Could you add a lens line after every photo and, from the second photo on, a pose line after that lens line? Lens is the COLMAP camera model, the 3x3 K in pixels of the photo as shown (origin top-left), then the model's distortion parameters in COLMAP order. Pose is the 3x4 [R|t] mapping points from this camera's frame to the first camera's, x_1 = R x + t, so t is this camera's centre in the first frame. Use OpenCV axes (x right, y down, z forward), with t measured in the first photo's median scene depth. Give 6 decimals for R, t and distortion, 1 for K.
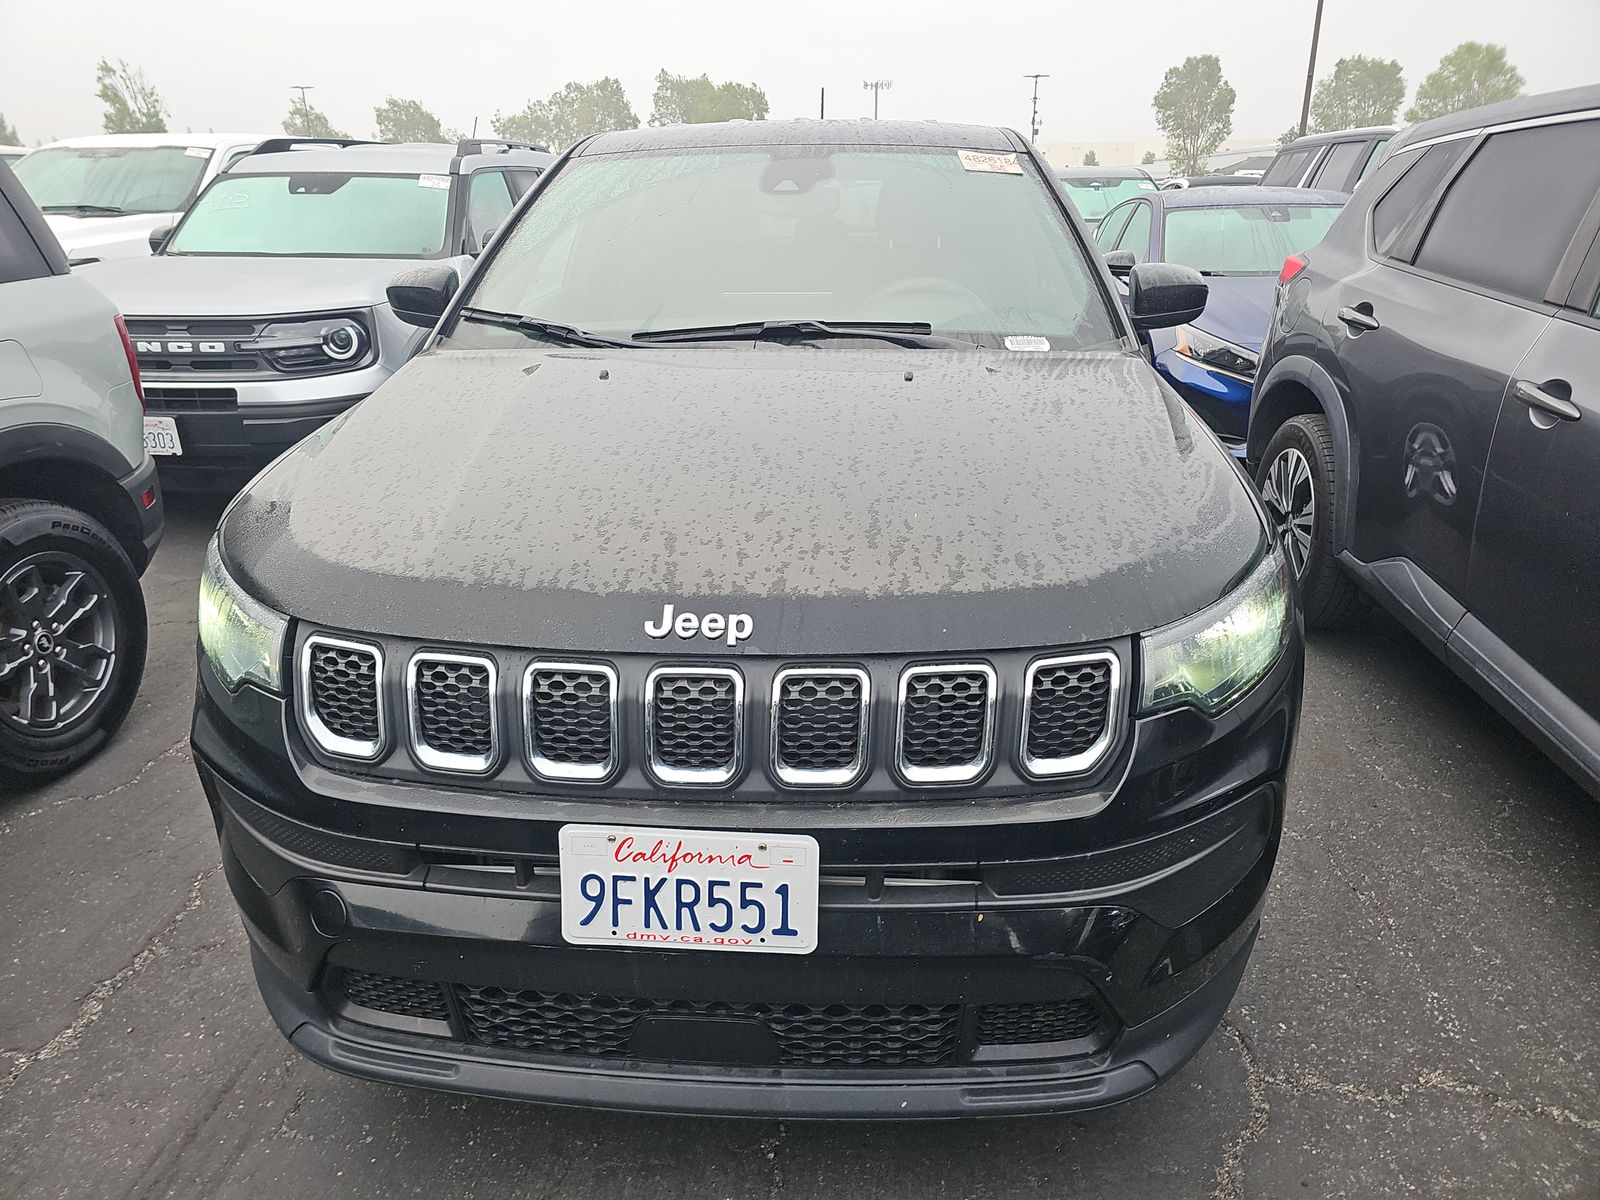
lens RADIAL K [[1077.1, 0, 799.2], [0, 1077.1, 588.9], [0, 0, 1]] dist [0.050067, -0.037206]
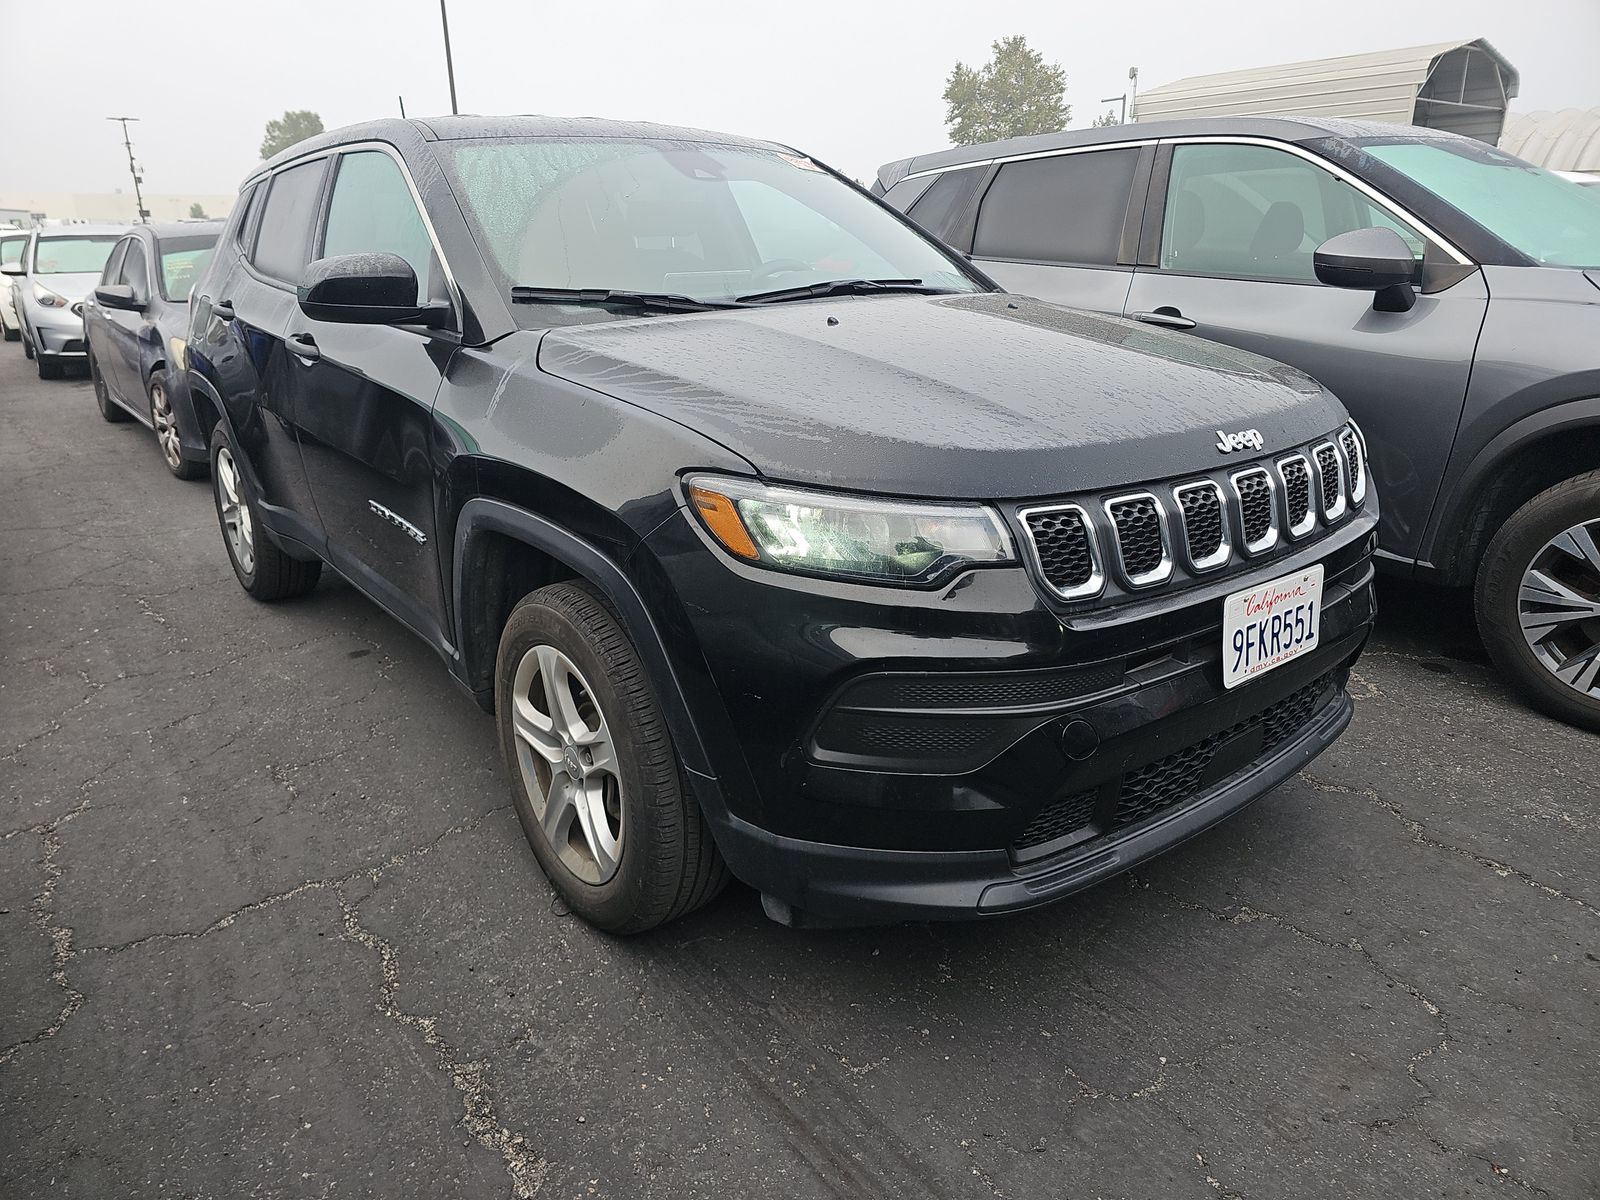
lens RADIAL K [[1077.1, 0, 795.1], [0, 1077.1, 604.6], [0, 0, 1]] dist [0.050067, -0.037206]
pose [[0.722951, -0.222683, 0.654030, -1.022852], [0.246658, 0.967440, 0.056742, 0.012472], [-0.645370, 0.120300, 0.754338, 0.226296]]
